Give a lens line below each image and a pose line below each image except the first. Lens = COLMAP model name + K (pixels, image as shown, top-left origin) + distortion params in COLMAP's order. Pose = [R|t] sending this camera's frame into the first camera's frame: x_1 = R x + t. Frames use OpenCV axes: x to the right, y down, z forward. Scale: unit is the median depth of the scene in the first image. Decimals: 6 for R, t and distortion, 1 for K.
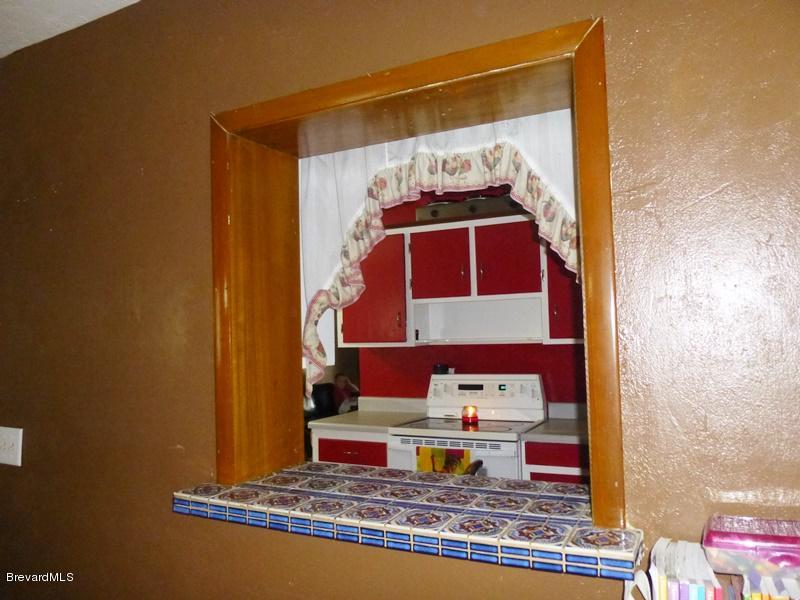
lens RADIAL K [[618.4, 0, 400.0], [0, 618.4, 300.0], [0, 0, 1]] dist [-0.030418, 0.003785]
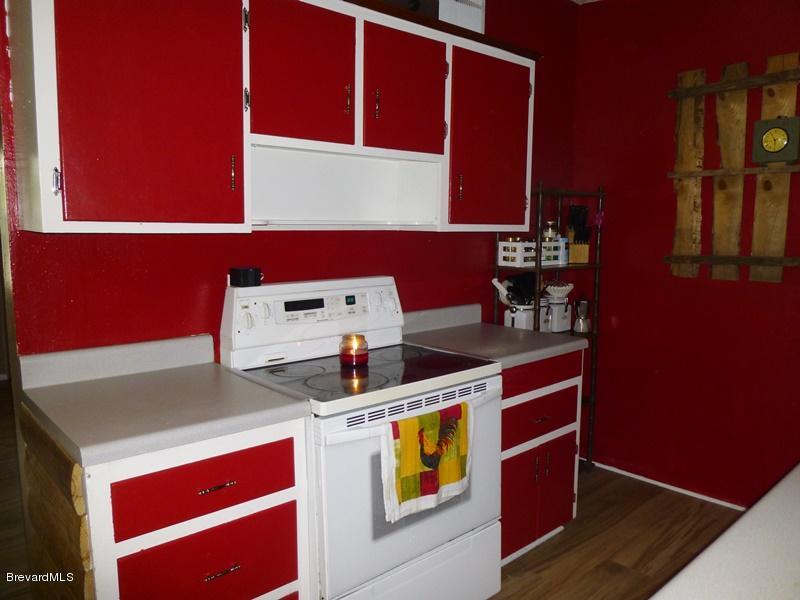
lens RADIAL K [[618.4, 0, 400.0], [0, 618.4, 300.0], [0, 0, 1]] dist [-0.030418, 0.003785]
pose [[0.338437, -0.084736, 0.937166, -0.409434], [-0.072433, 0.990636, 0.115728, 0.065390], [-0.938197, -0.107049, 0.329130, 0.750095]]
